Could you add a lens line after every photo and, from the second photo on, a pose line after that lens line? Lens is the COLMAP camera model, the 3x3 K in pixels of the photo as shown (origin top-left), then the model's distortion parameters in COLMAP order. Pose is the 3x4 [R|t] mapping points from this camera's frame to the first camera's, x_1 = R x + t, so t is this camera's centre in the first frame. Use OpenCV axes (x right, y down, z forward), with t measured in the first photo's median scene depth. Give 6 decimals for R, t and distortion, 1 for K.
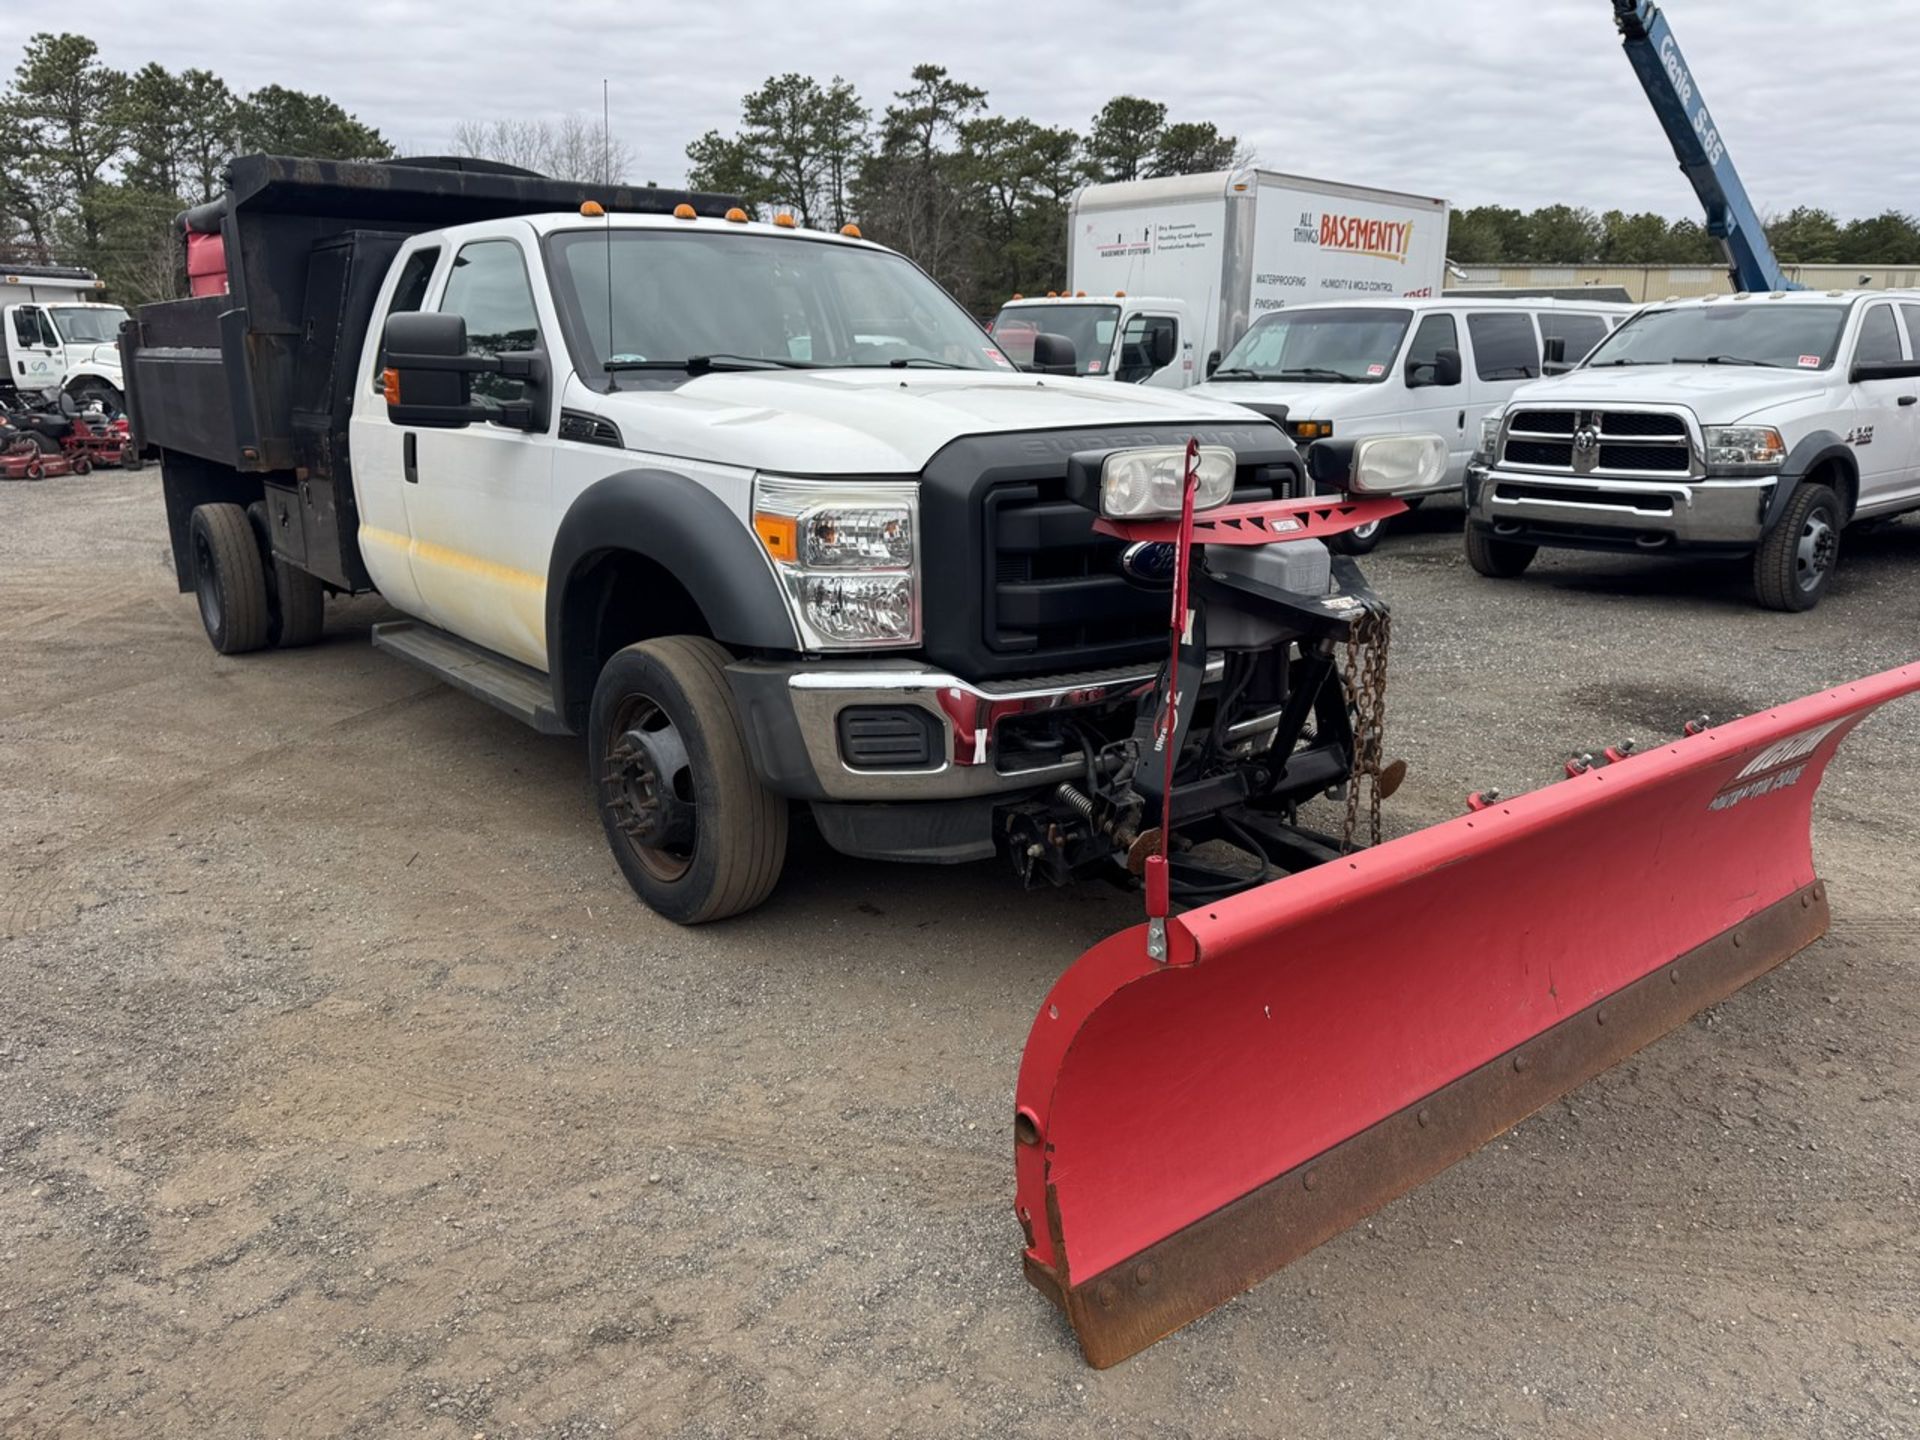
lens RADIAL K [[1353.3, 0, 960.9], [0, 1353.3, 715.3], [0, 0, 1]] dist [0.015670, -0.010340]
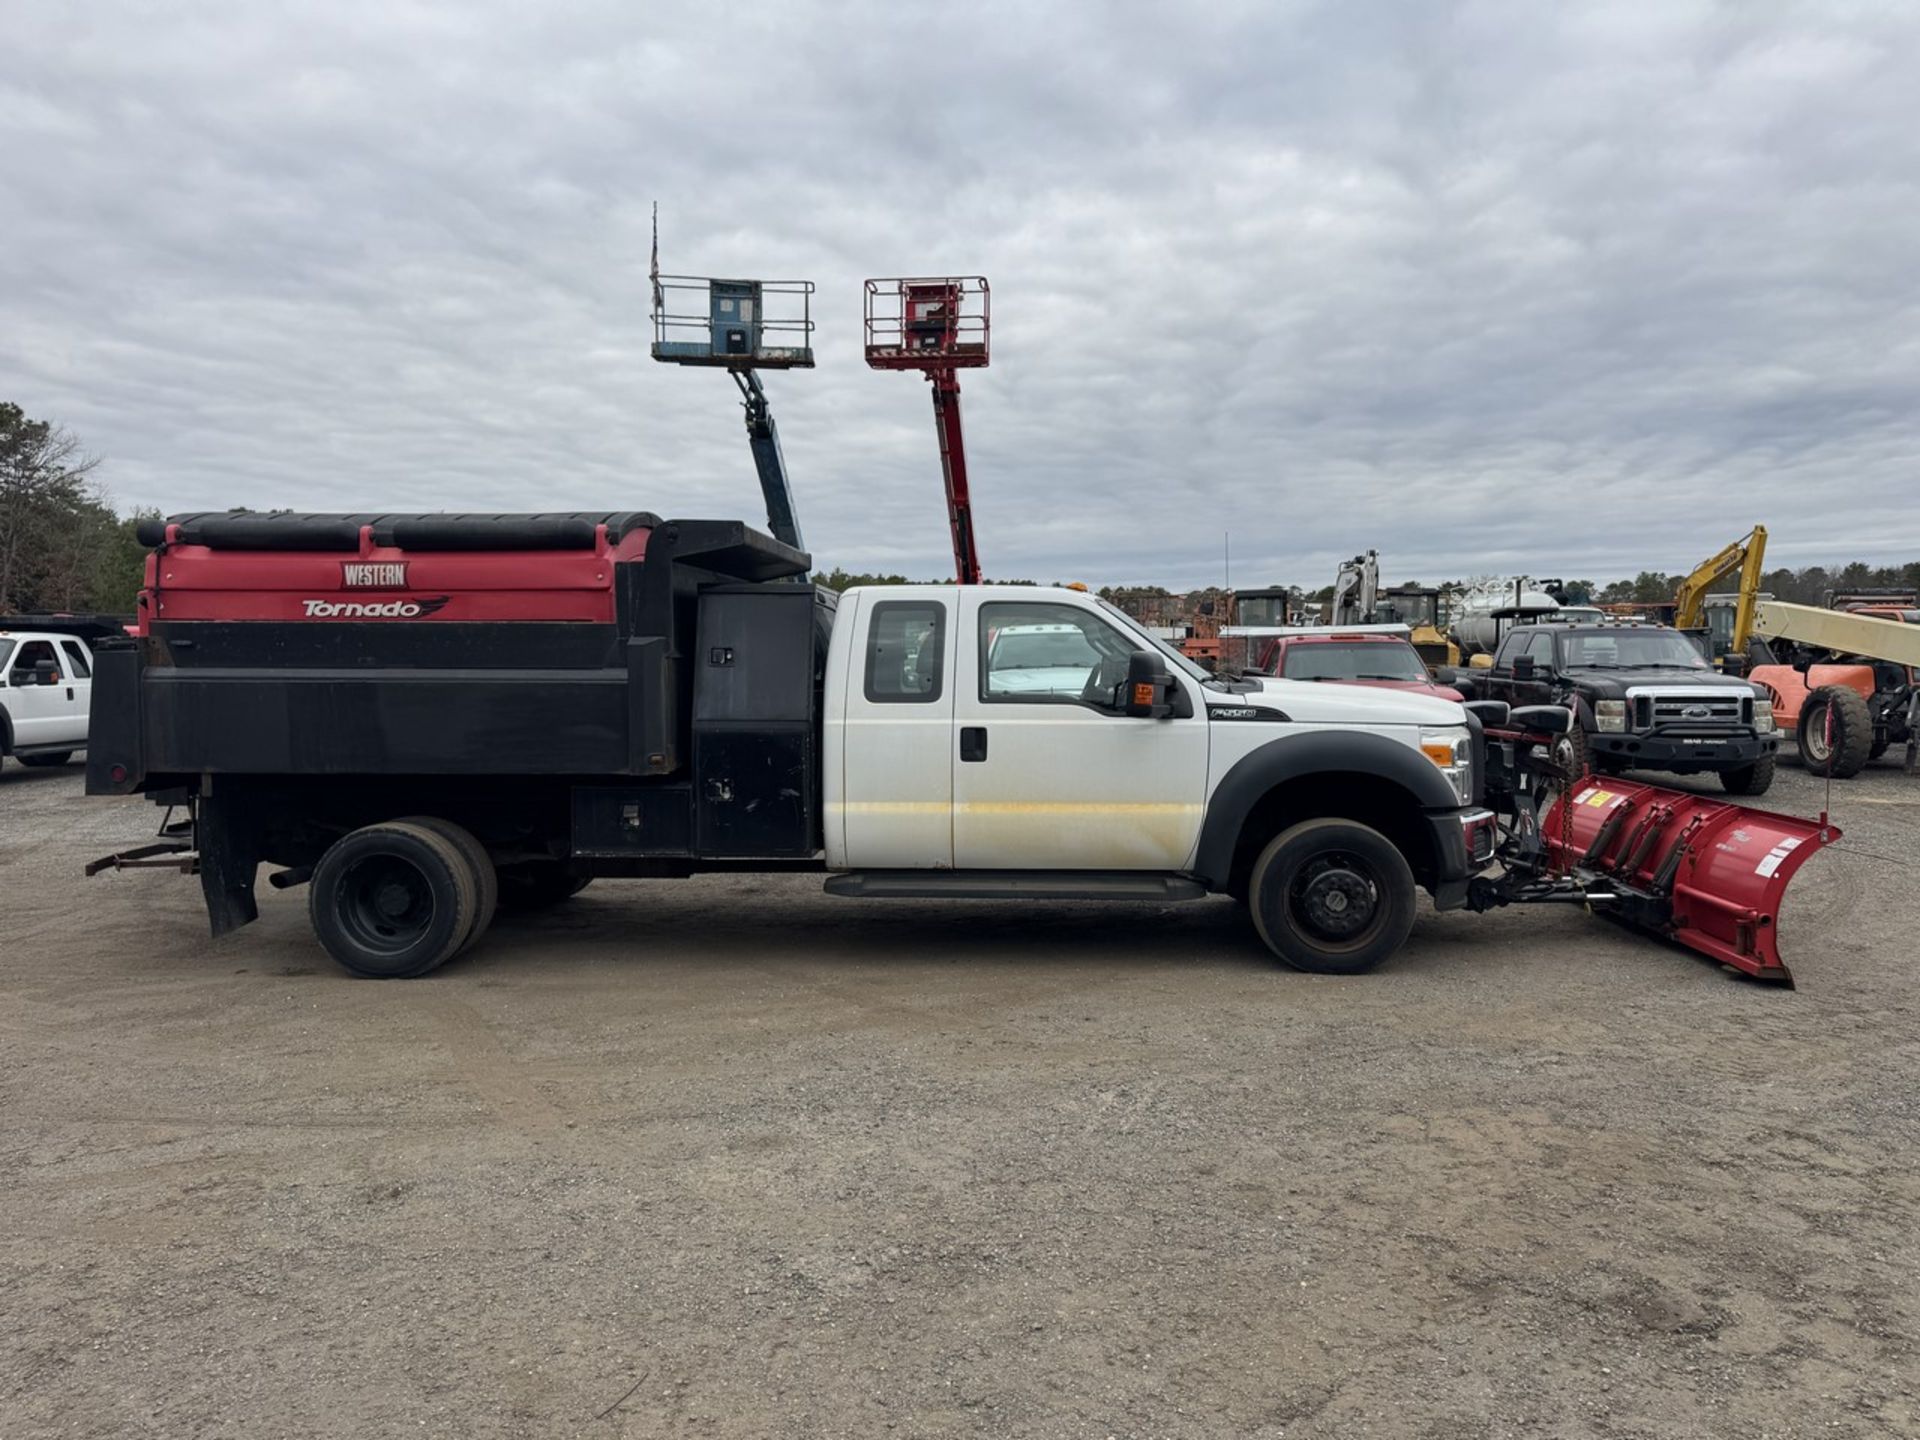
lens RADIAL K [[1348.7, 0, 947.4], [0, 1348.7, 729.9], [0, 0, 1]] dist [0.061656, -0.076280]
pose [[0.667452, -0.044833, 0.743302, -0.523649], [0.191640, 0.974906, -0.113282, -0.017896], [-0.719571, 0.218057, 0.659295, 0.031087]]
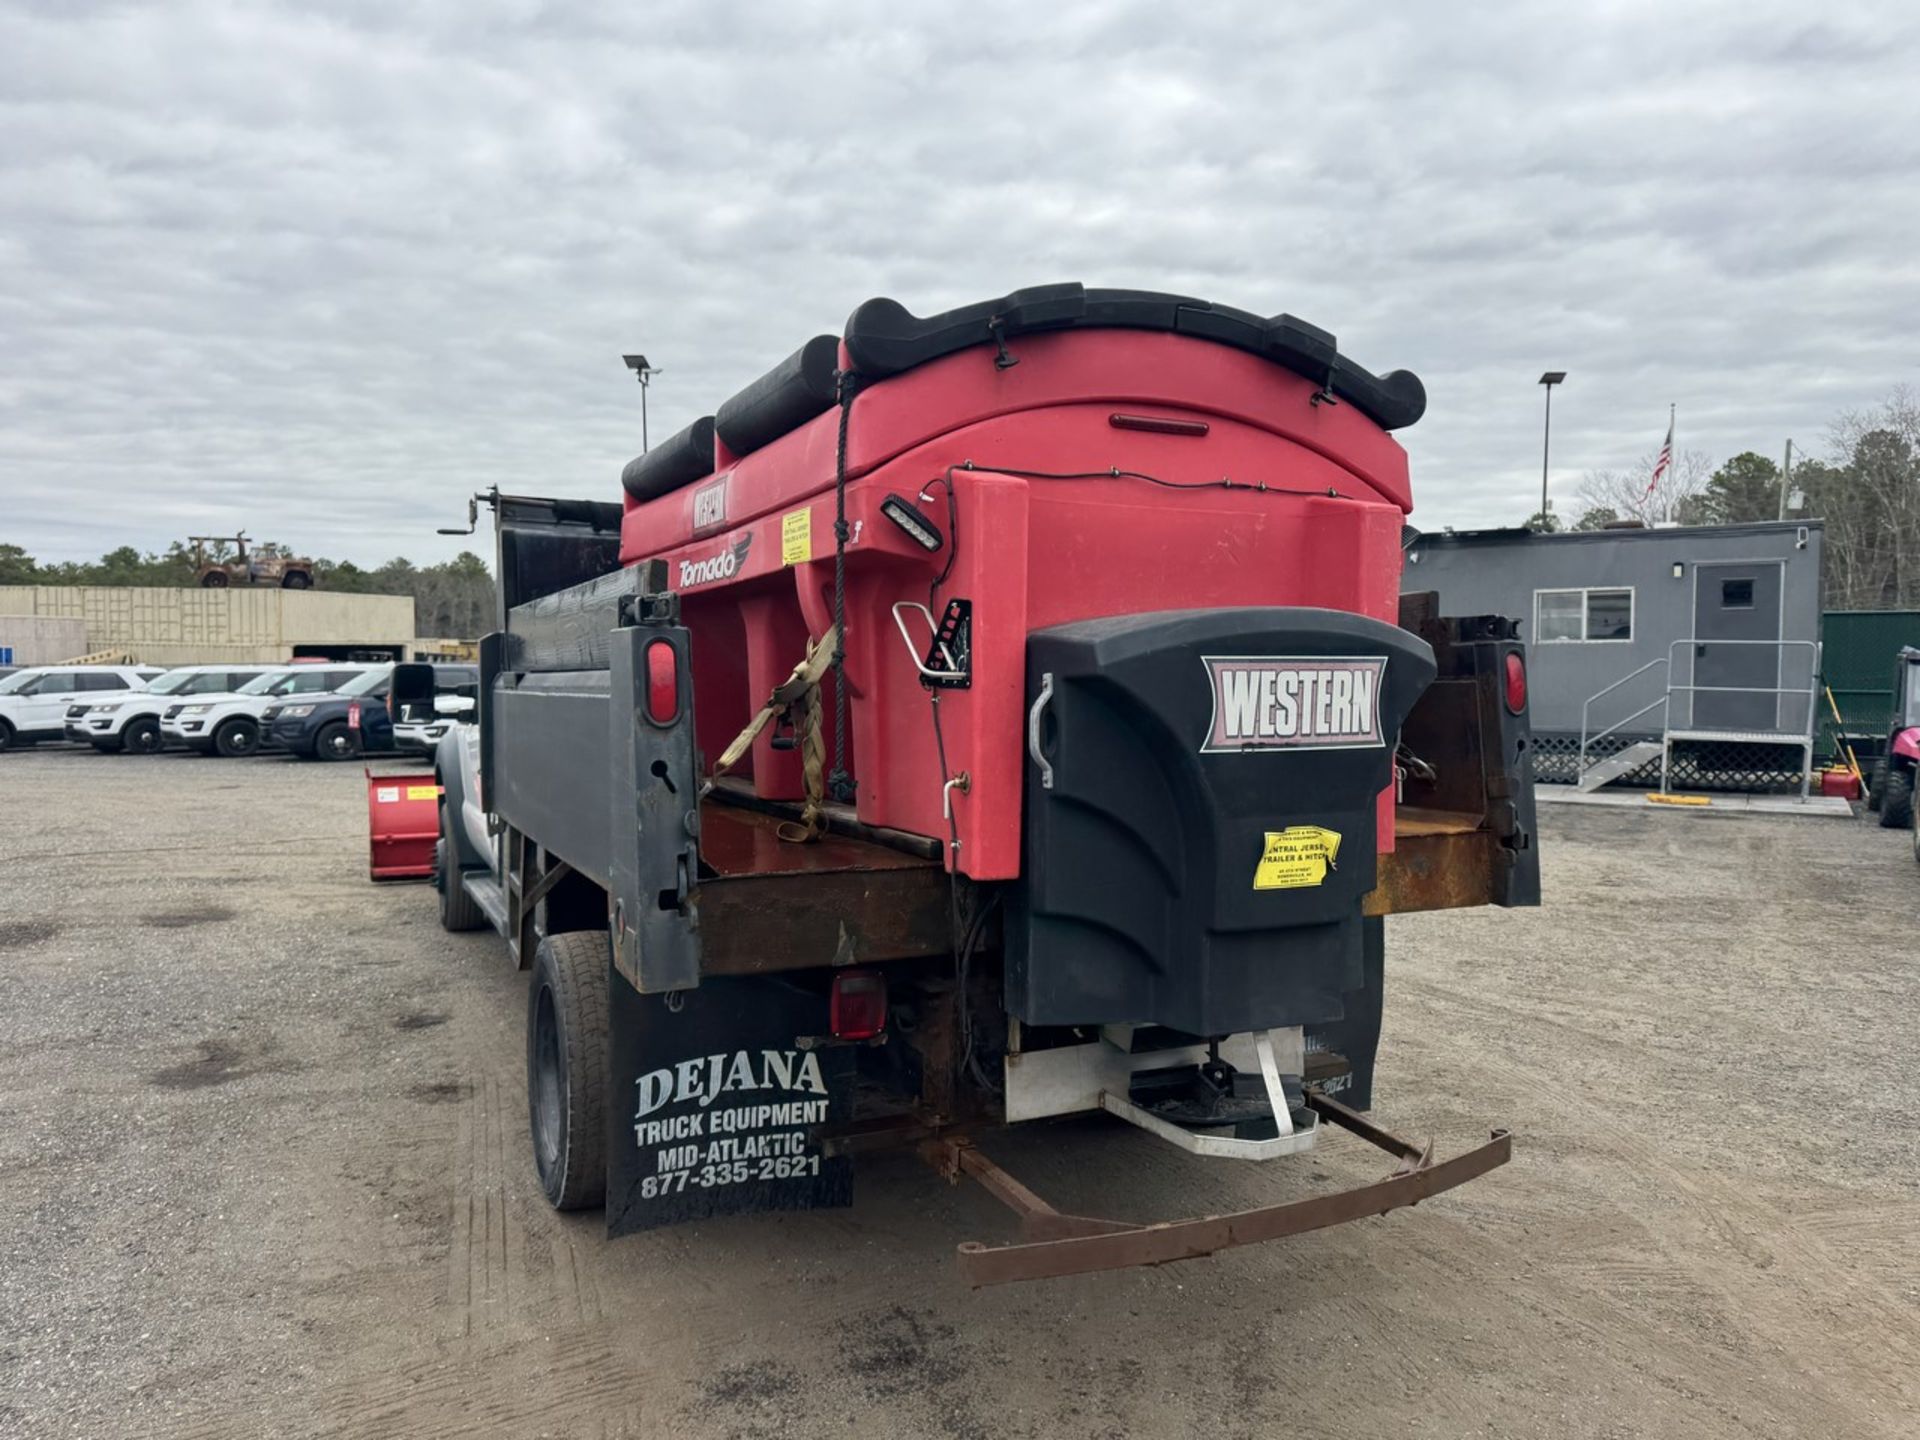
lens RADIAL K [[1343.5, 0, 957.4], [0, 1343.5, 670.7], [0, 0, 1]] dist [0.064468, -0.118828]
pose [[-0.969827, -0.006288, 0.243713, -0.317398], [0.053456, 0.969856, 0.237744, -0.229430], [-0.237861, 0.243599, -0.940256, 0.870125]]
